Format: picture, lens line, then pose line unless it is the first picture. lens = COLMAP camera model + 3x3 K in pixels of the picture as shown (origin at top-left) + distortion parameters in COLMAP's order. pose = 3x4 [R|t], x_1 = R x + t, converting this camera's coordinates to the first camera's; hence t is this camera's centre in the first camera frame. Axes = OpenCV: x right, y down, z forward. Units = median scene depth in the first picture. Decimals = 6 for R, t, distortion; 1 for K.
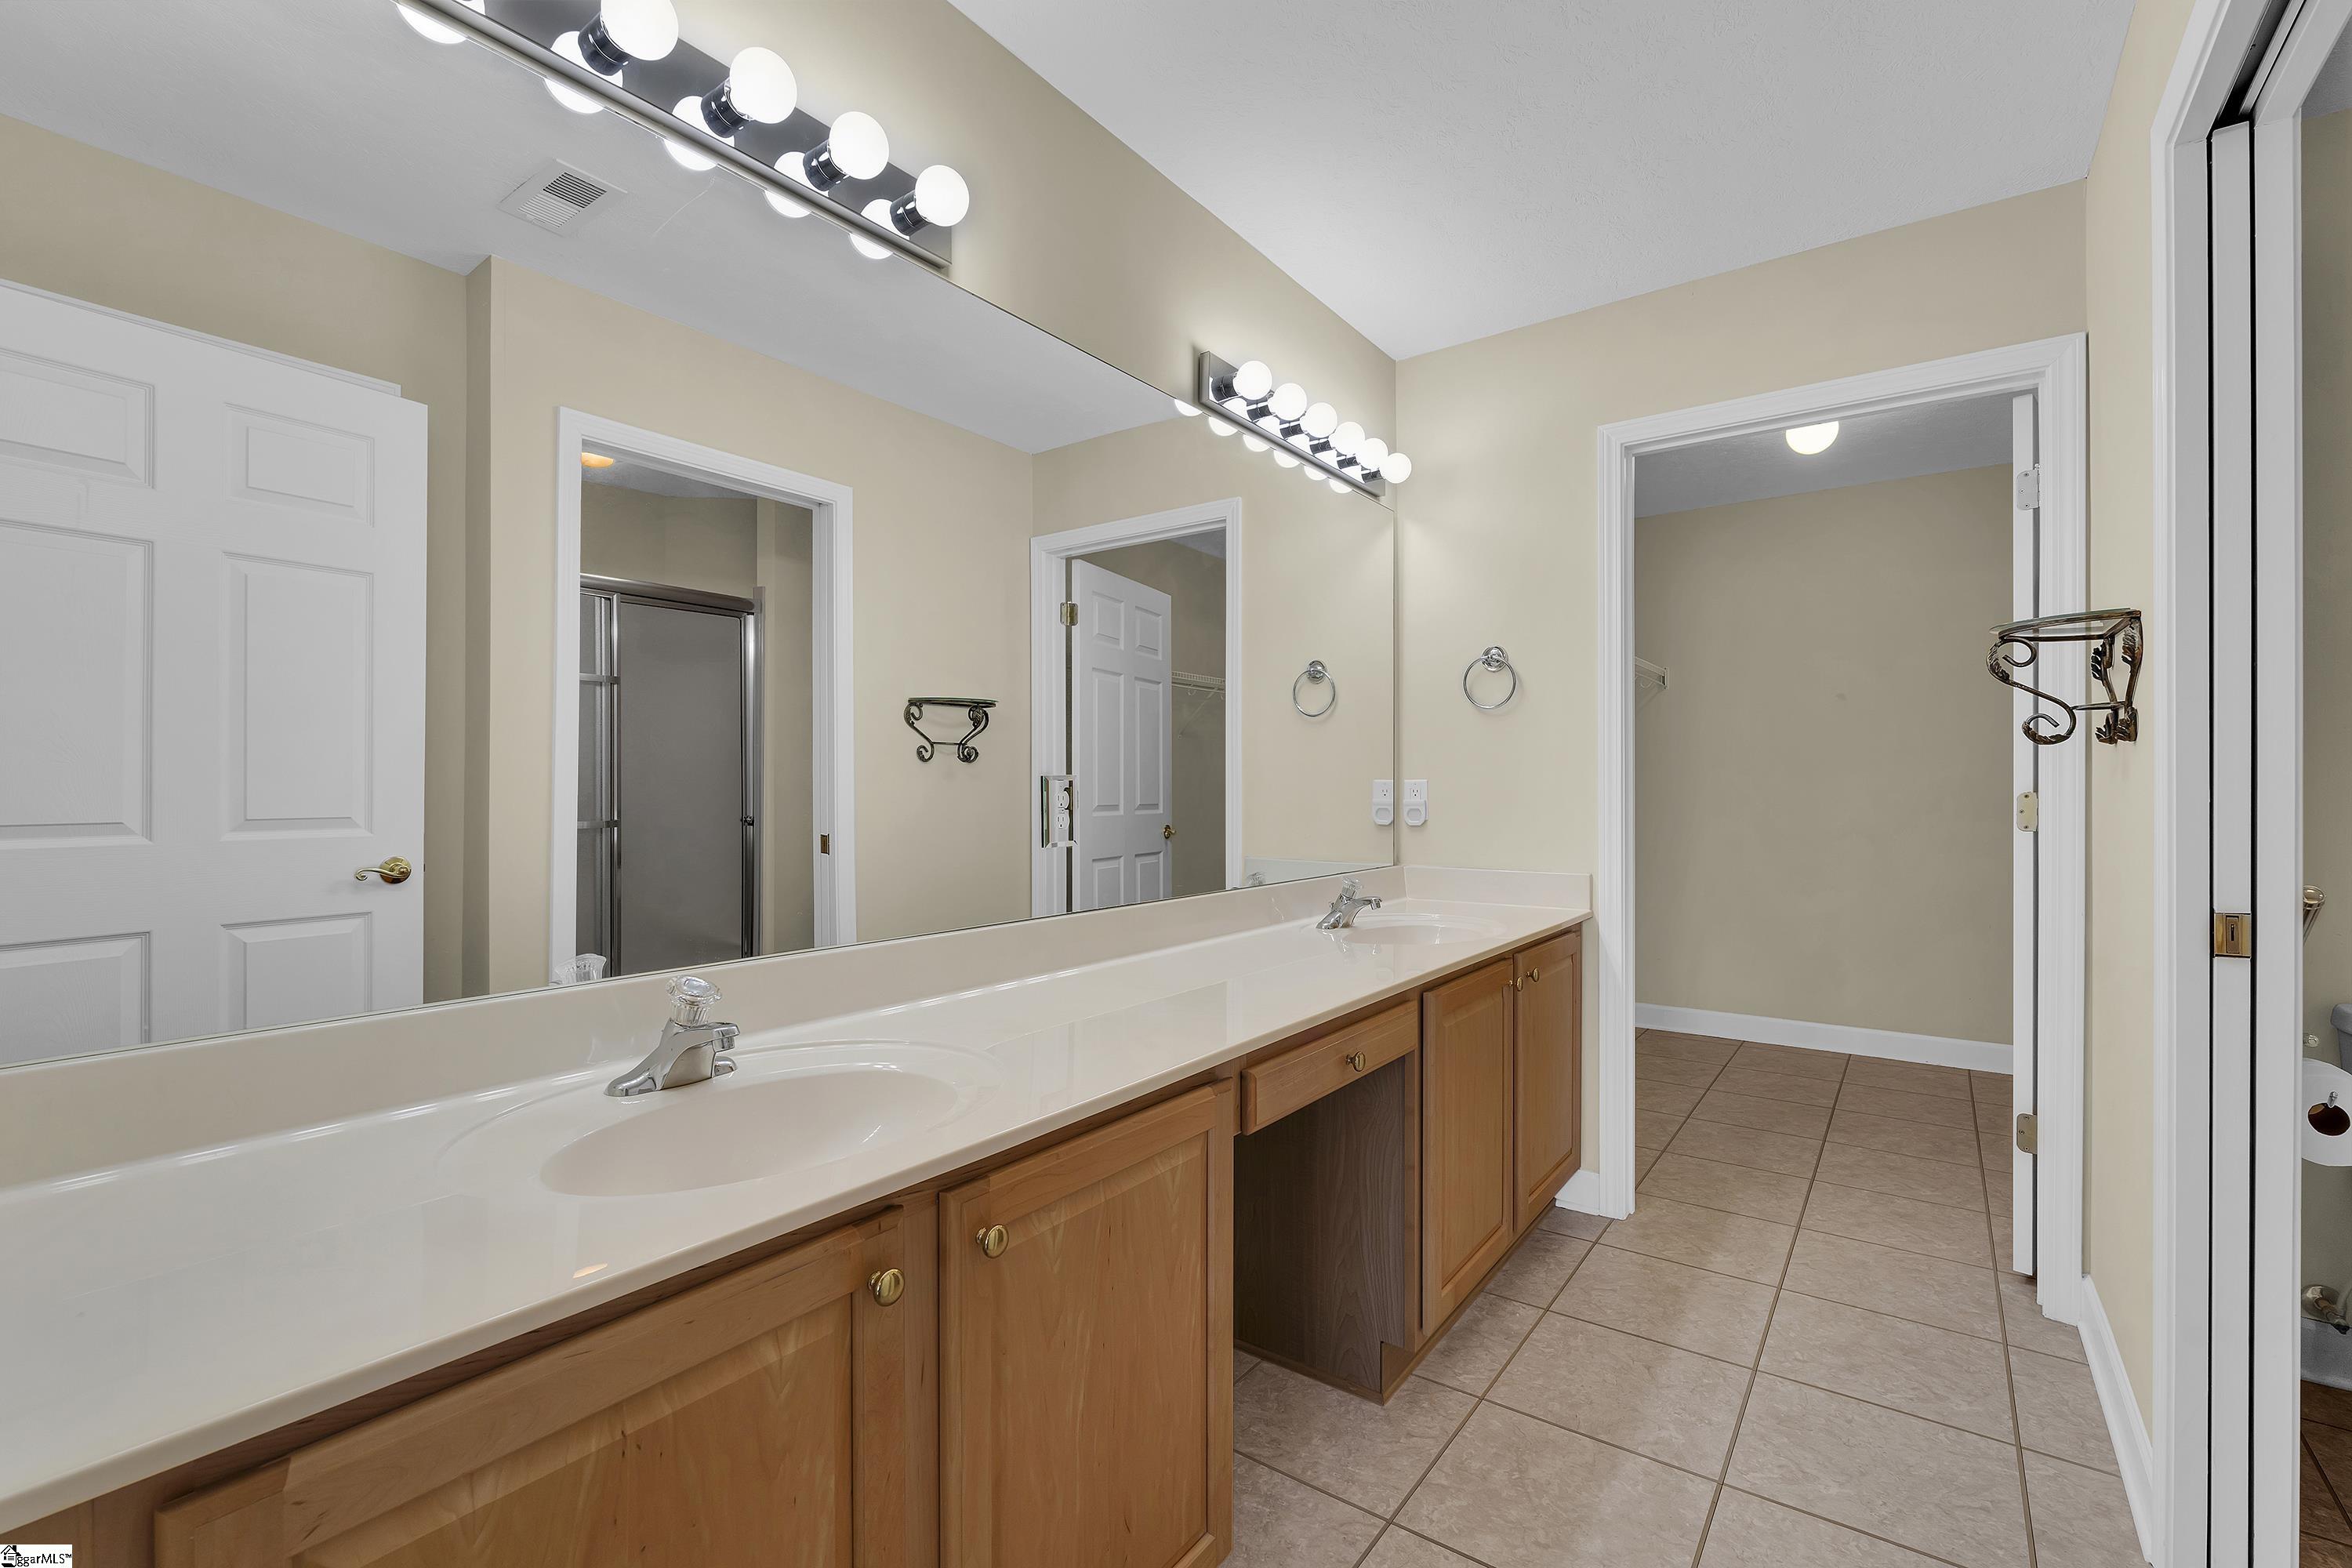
lens RADIAL K [[1019.7, 0, 1180.2], [0, 1019.7, 790.1], [0, 0, 1]] dist [-0.001917, -0.000170]
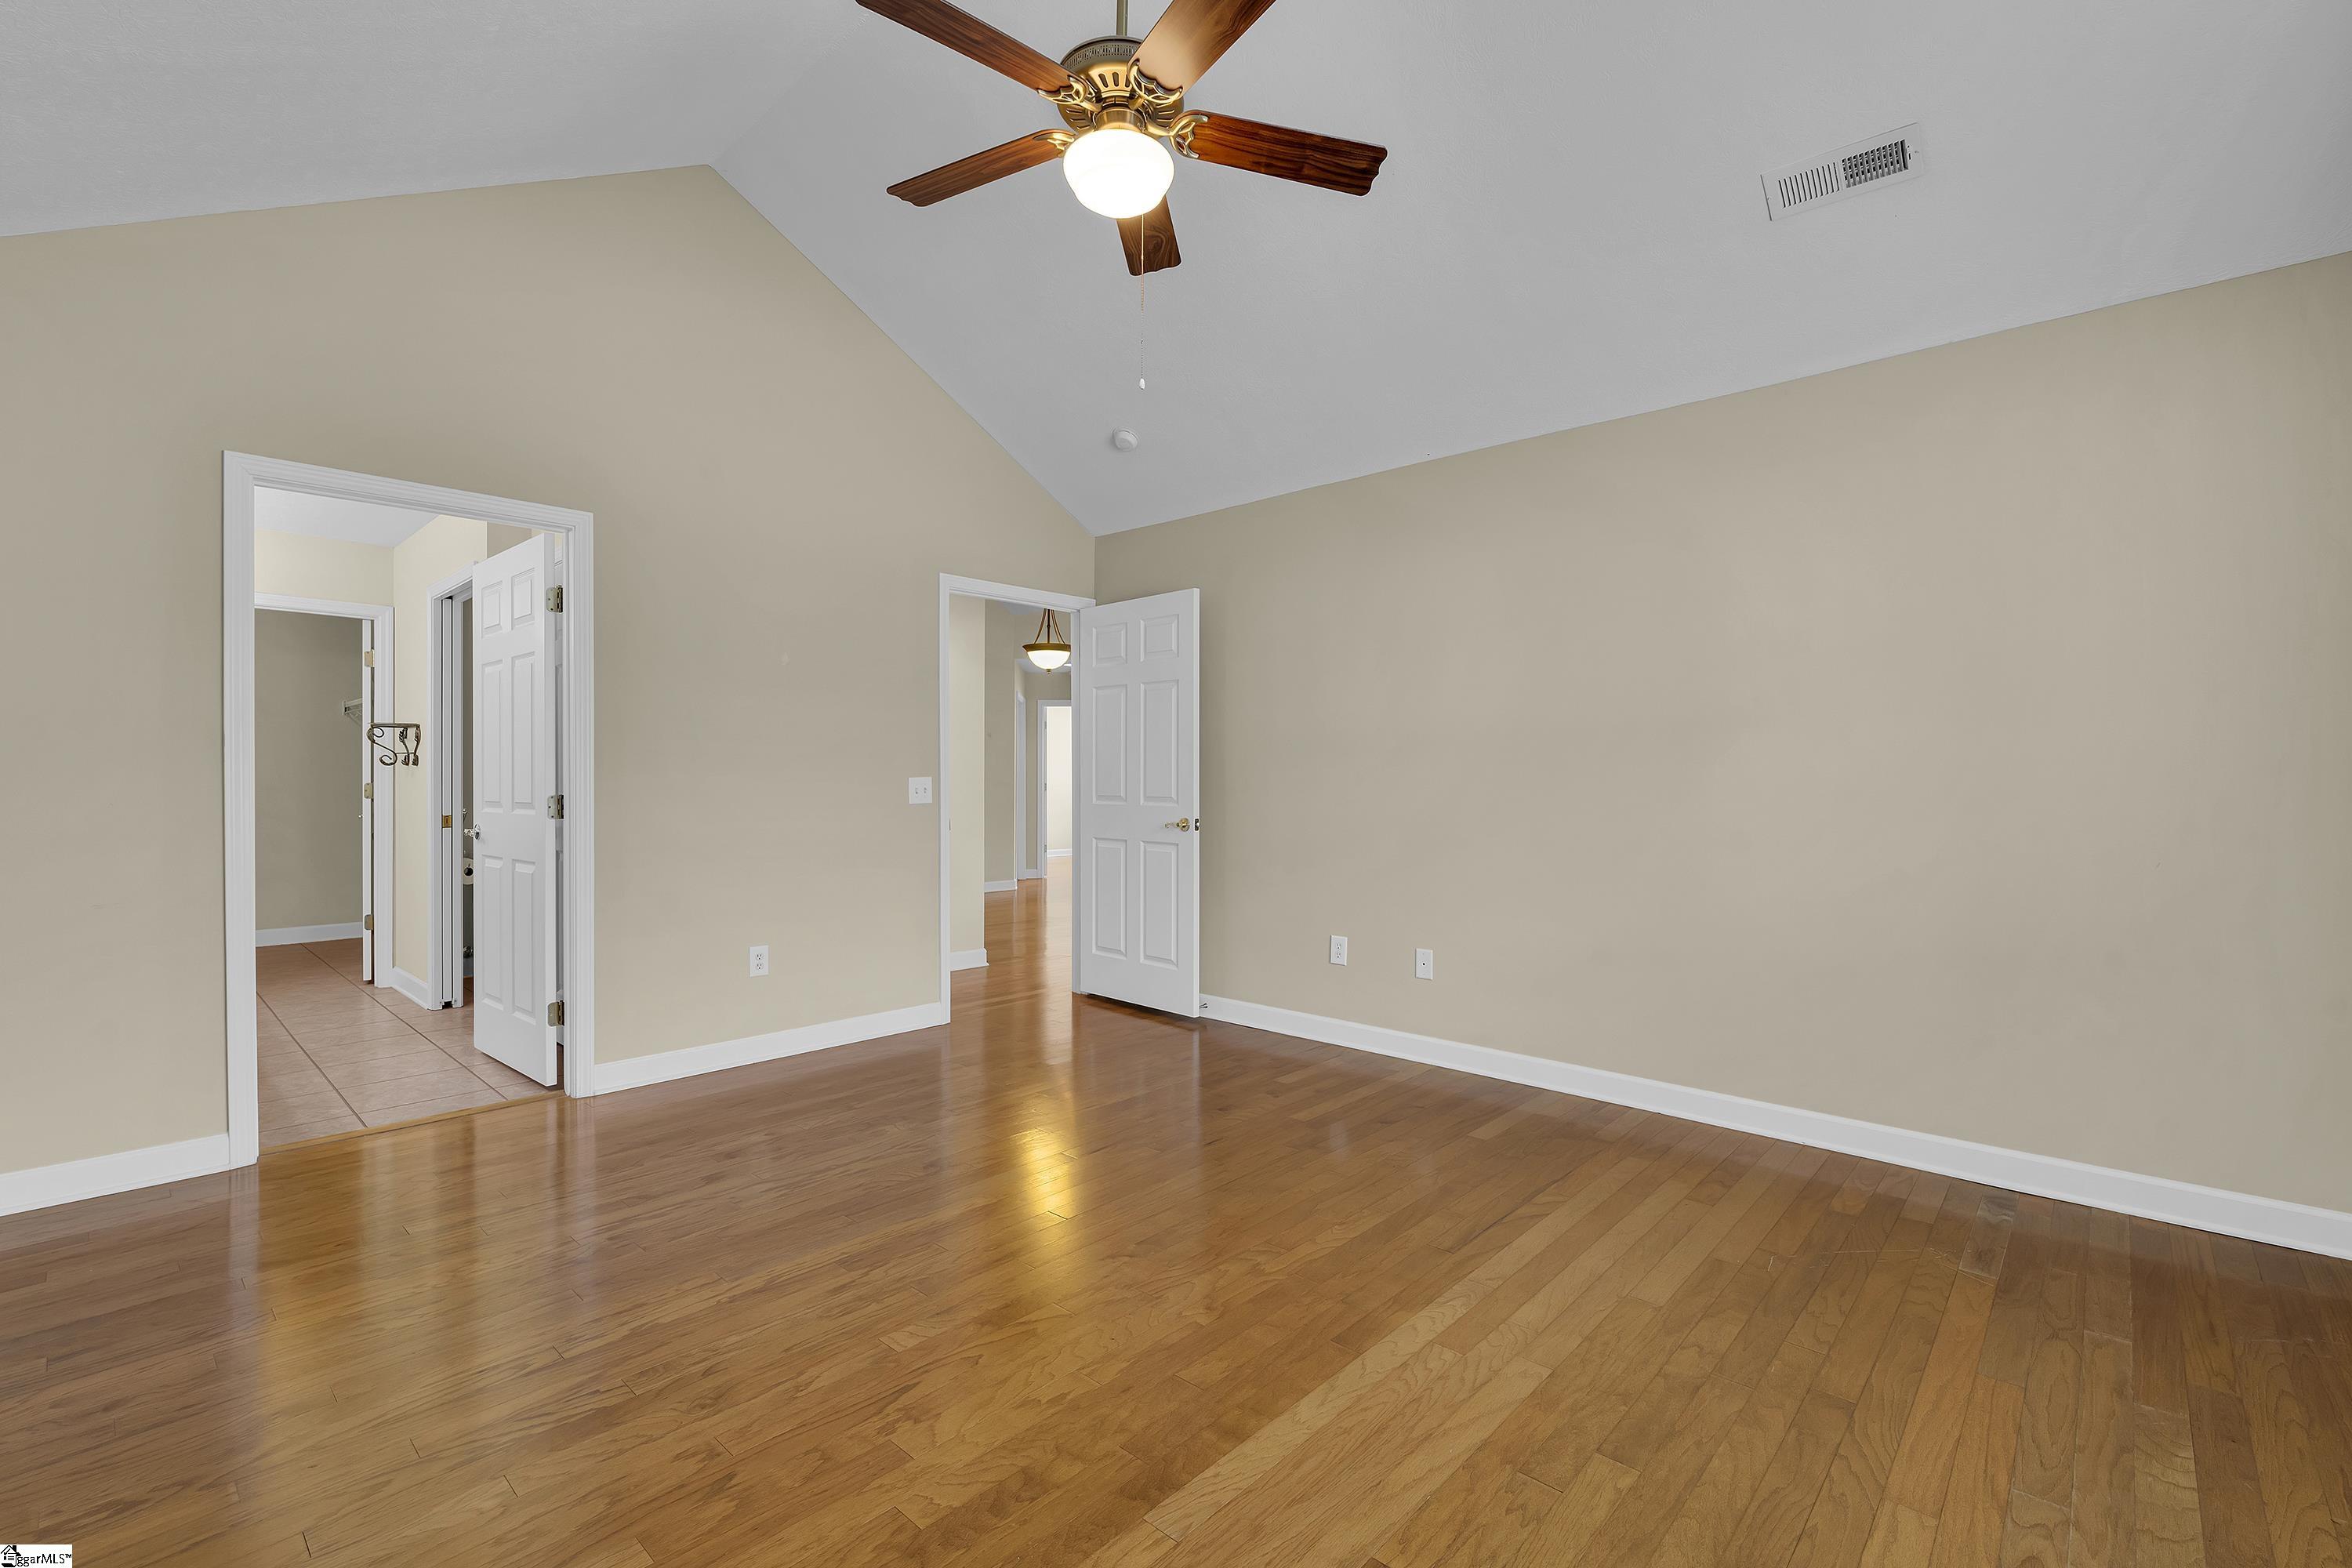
lens RADIAL K [[1019.7, 0, 1178.9], [0, 1019.7, 787.4], [0, 0, 1]] dist [-0.001917, -0.000170]
pose [[0.118624, -0.001026, 0.992939, -1.600263], [0.000577, 0.999999, 0.000965, 0.012678], [-0.992939, 0.000458, 0.118625, -1.431443]]
